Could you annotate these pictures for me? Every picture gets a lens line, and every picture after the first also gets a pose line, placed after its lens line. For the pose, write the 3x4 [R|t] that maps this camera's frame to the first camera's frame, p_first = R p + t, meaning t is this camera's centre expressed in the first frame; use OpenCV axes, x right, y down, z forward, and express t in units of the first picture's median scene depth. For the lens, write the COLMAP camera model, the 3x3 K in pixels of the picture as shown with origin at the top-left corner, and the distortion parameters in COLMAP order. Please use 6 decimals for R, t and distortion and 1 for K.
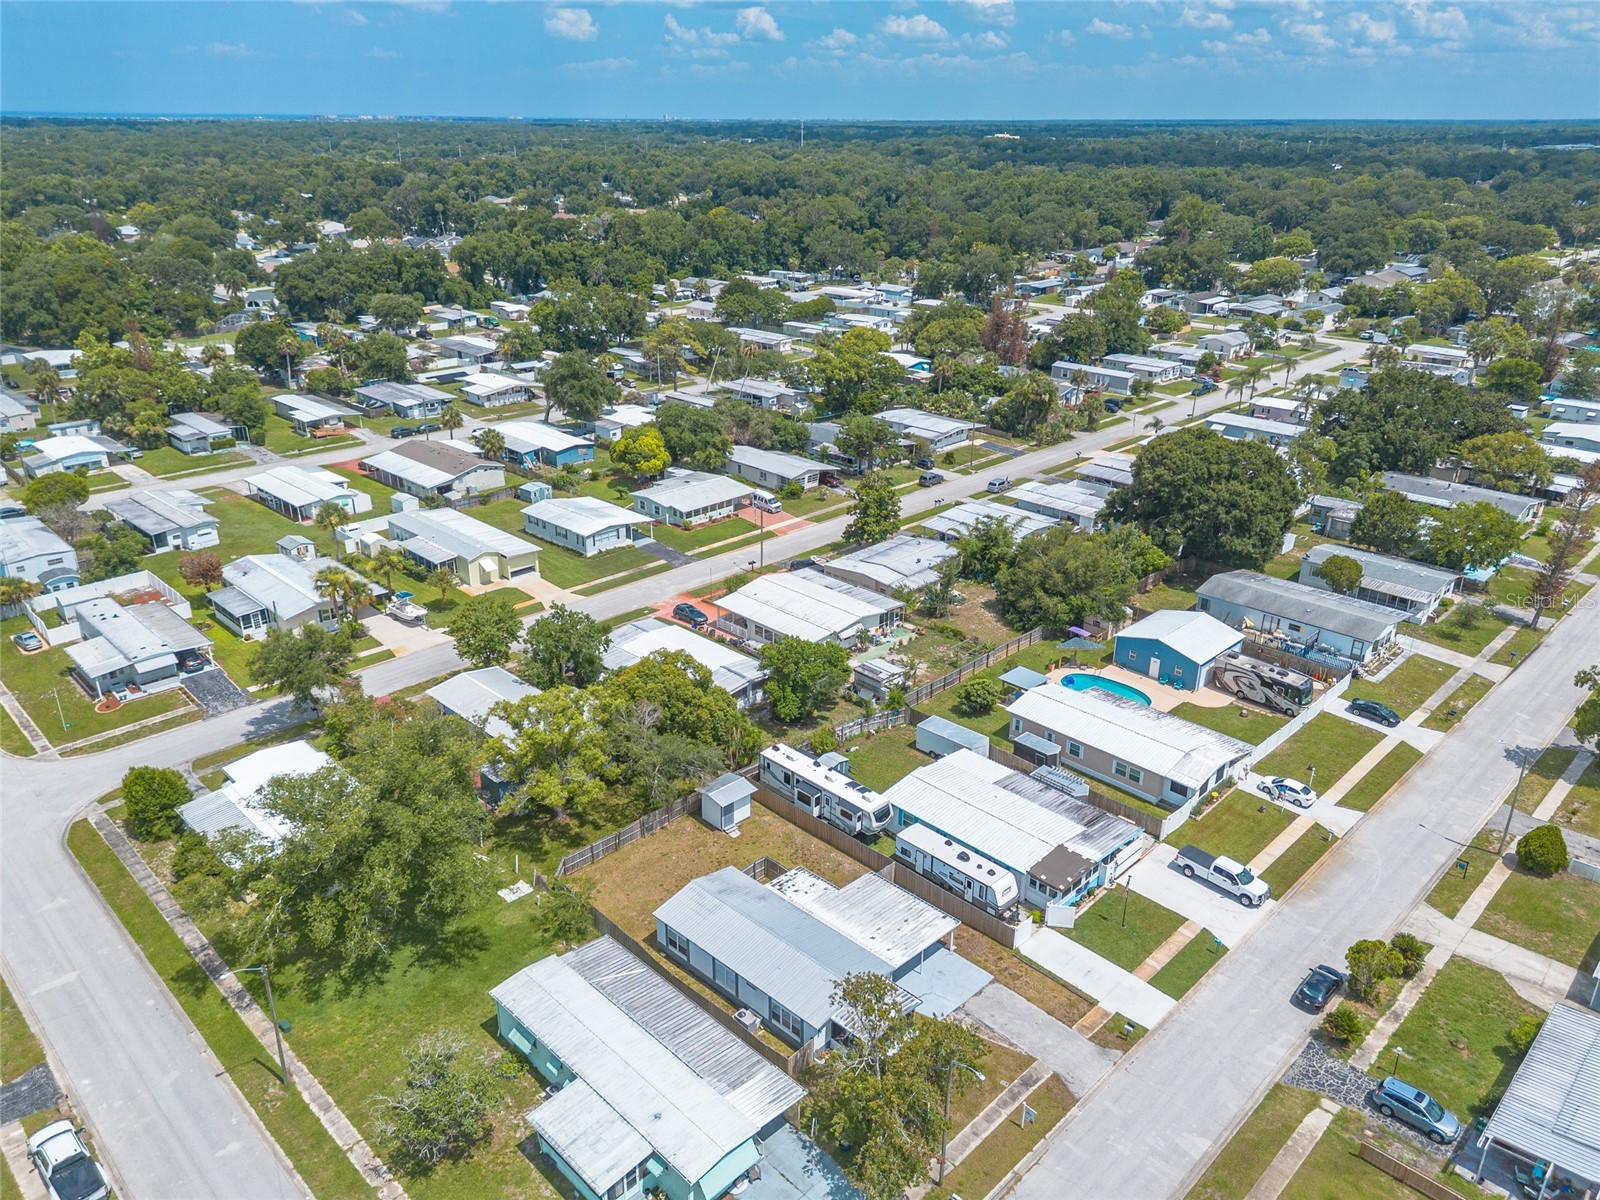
lens RADIAL K [[1134.3, 0, 798.6], [0, 1134.3, 607.2], [0, 0, 1]] dist [0.086171, -0.099492]
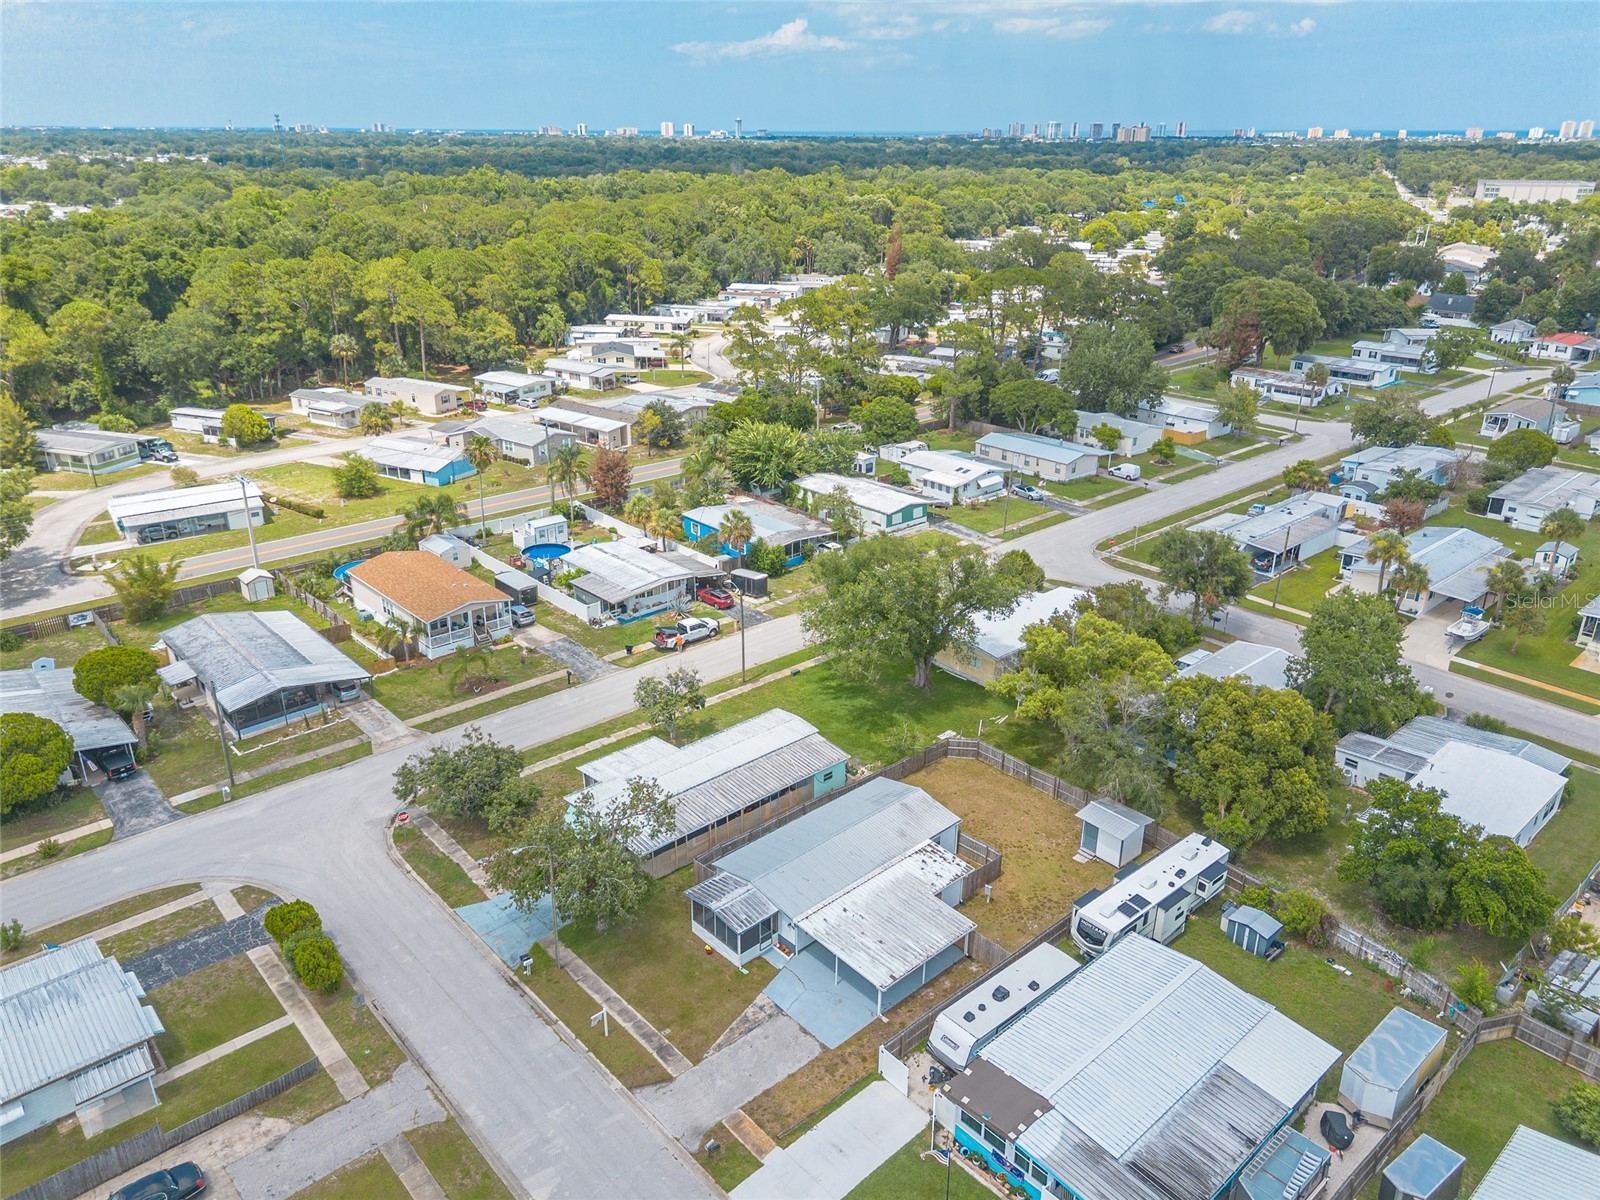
lens RADIAL K [[1134.3, 0, 798.6], [0, 1134.3, 607.2], [0, 0, 1]] dist [0.086171, -0.099492]
pose [[-0.054358, 0.379766, -0.923484, 0.461628], [-0.396427, 0.840633, 0.369029, -0.128347], [0.916455, 0.386154, 0.104854, 0.453764]]
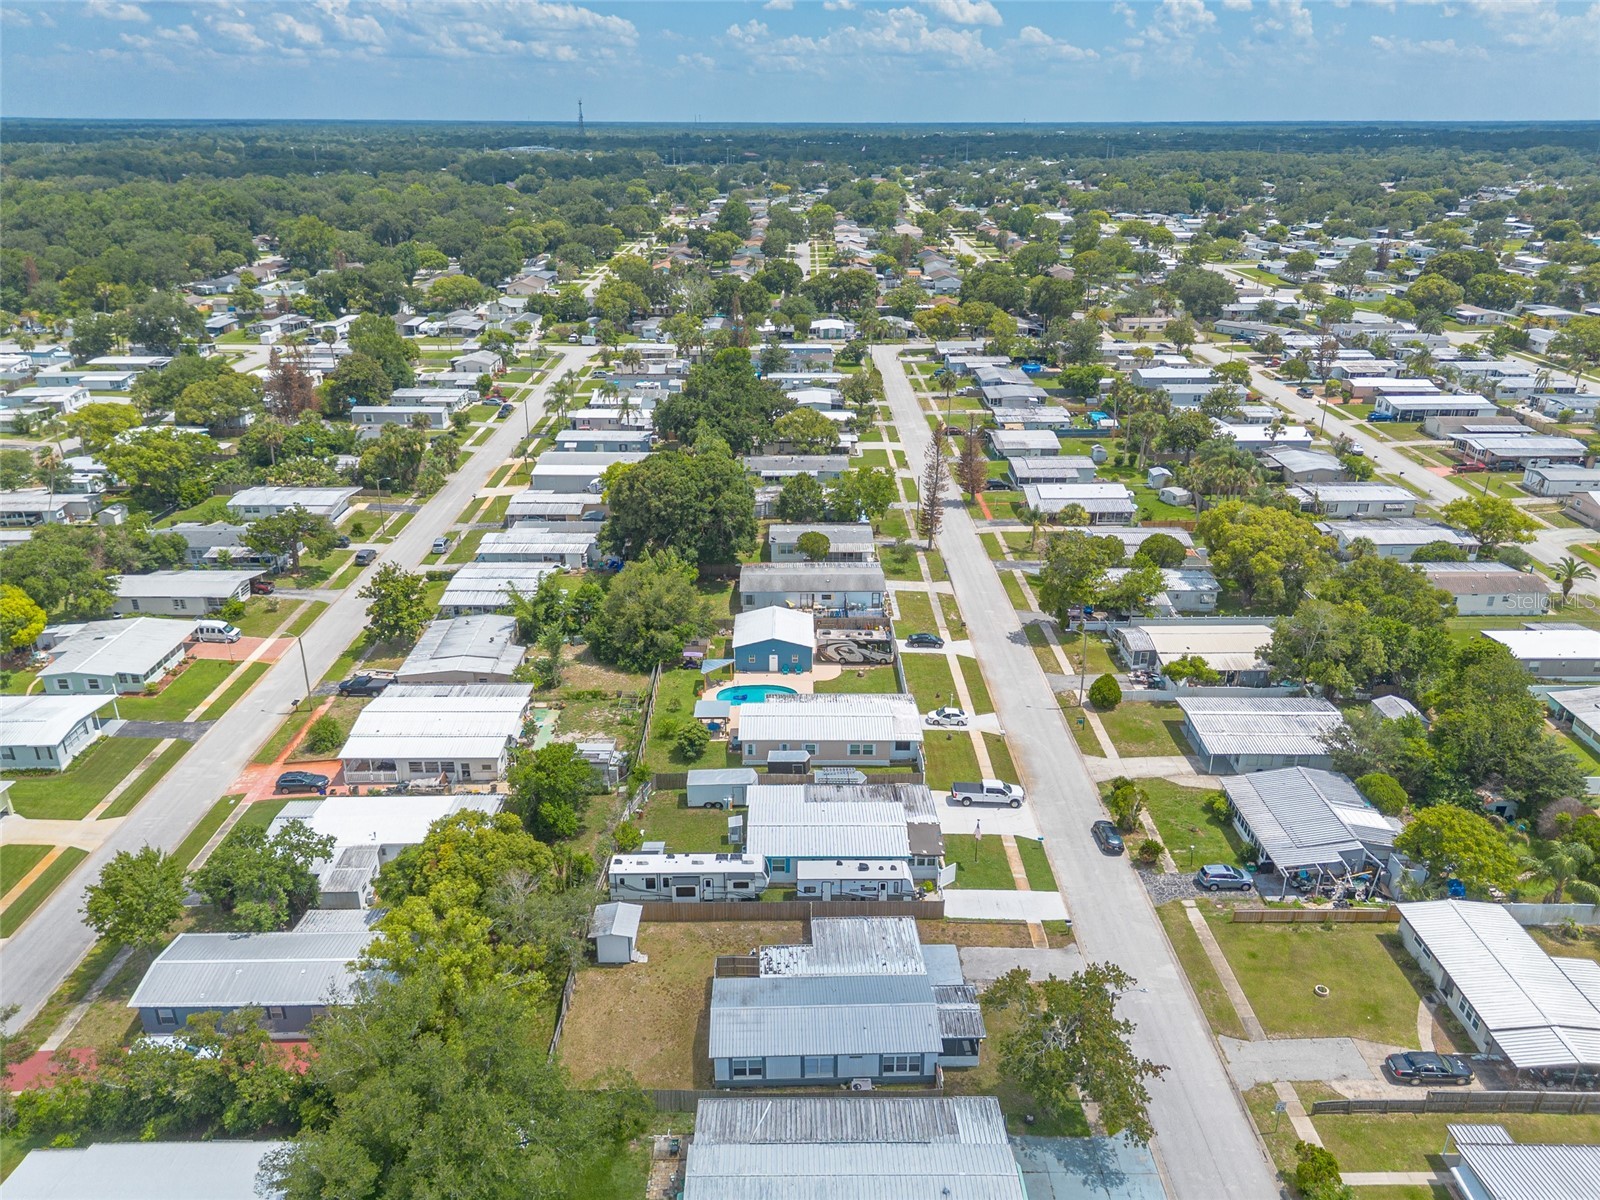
lens RADIAL K [[1132.5, 0, 800.0], [0, 1132.5, 600.0], [0, 0, 1]] dist [0.069067, -0.045544]
pose [[0.699818, -0.279541, 0.657352, -0.356540], [0.282741, 0.953490, 0.104469, -0.105901], [-0.655982, 0.112752, 0.746308, 0.112074]]
